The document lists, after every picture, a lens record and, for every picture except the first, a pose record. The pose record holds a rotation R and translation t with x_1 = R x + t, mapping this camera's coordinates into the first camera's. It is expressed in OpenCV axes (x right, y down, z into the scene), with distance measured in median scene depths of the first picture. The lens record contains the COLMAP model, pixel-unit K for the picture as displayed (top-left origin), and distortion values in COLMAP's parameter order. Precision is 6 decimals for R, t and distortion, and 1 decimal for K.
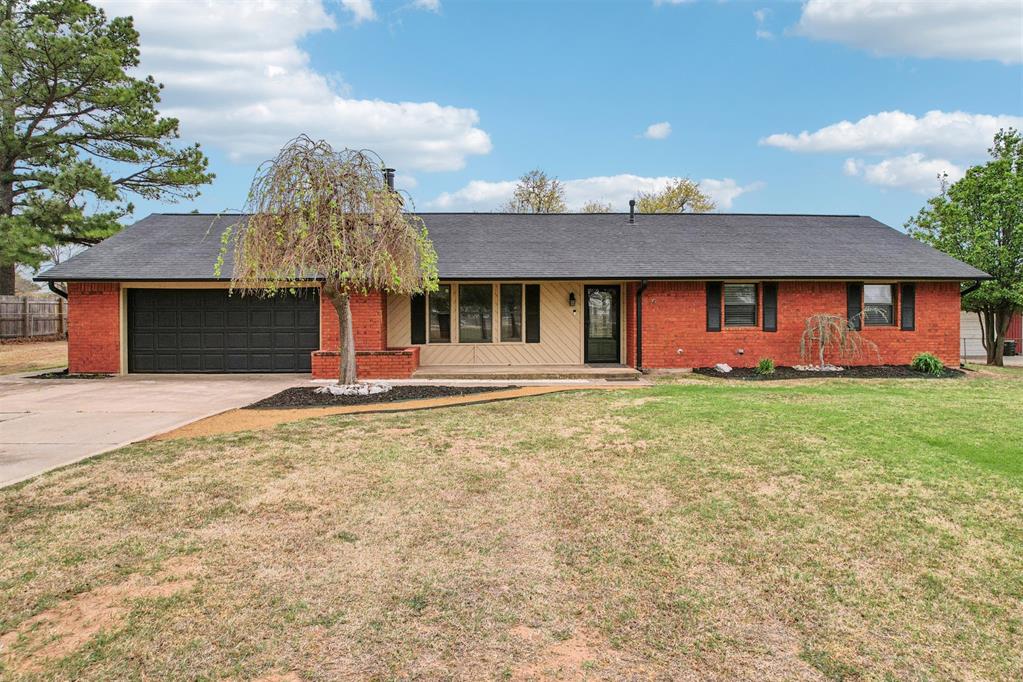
lens RADIAL K [[704.5, 0, 523.9], [0, 704.5, 341.1], [0, 0, 1]] dist [-0.111268, 0.109325]
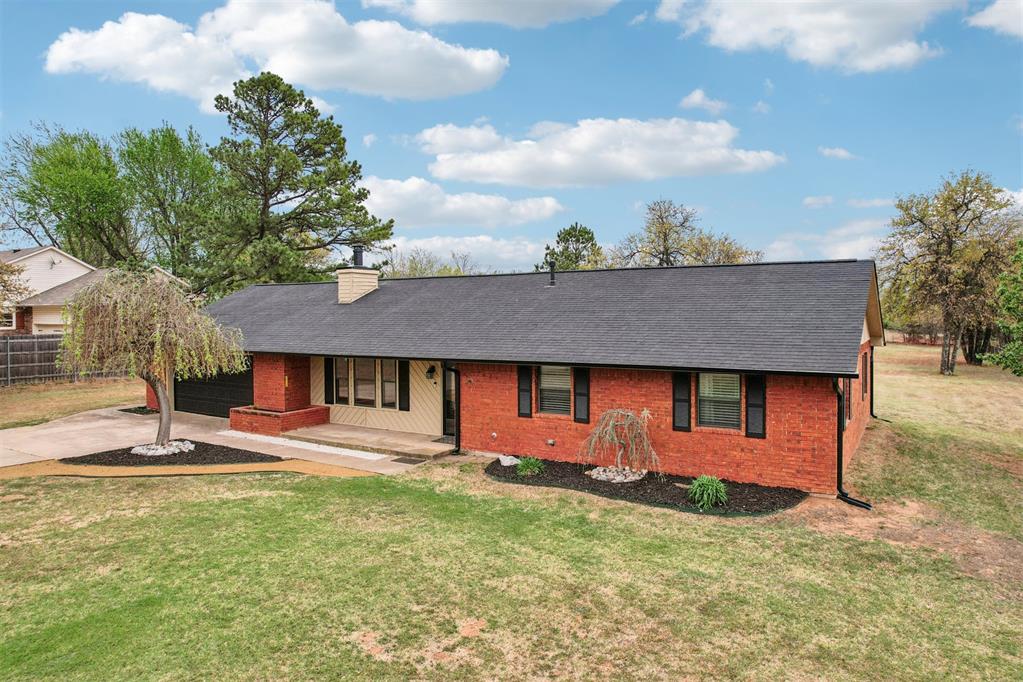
lens RADIAL K [[704.5, 0, 523.9], [0, 704.5, 341.1], [0, 0, 1]] dist [-0.111268, 0.109325]
pose [[0.799688, 0.025692, -0.599866, 0.810931], [-0.007359, 0.999428, 0.032995, -0.142398], [0.600371, -0.021972, 0.799420, 0.263236]]
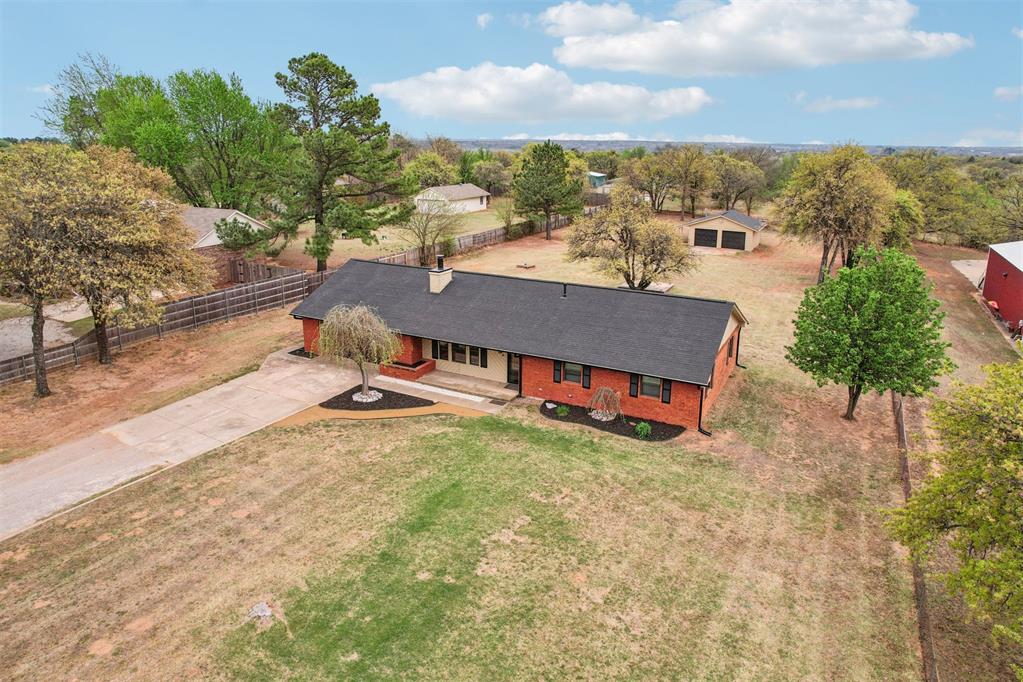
lens RADIAL K [[704.5, 0, 523.9], [0, 704.5, 341.1], [0, 0, 1]] dist [-0.111268, 0.109325]
pose [[0.843762, 0.168282, -0.509654, 1.117021], [-0.029183, 0.962555, 0.269510, -0.611457], [0.535923, -0.212529, 0.817079, -0.539508]]
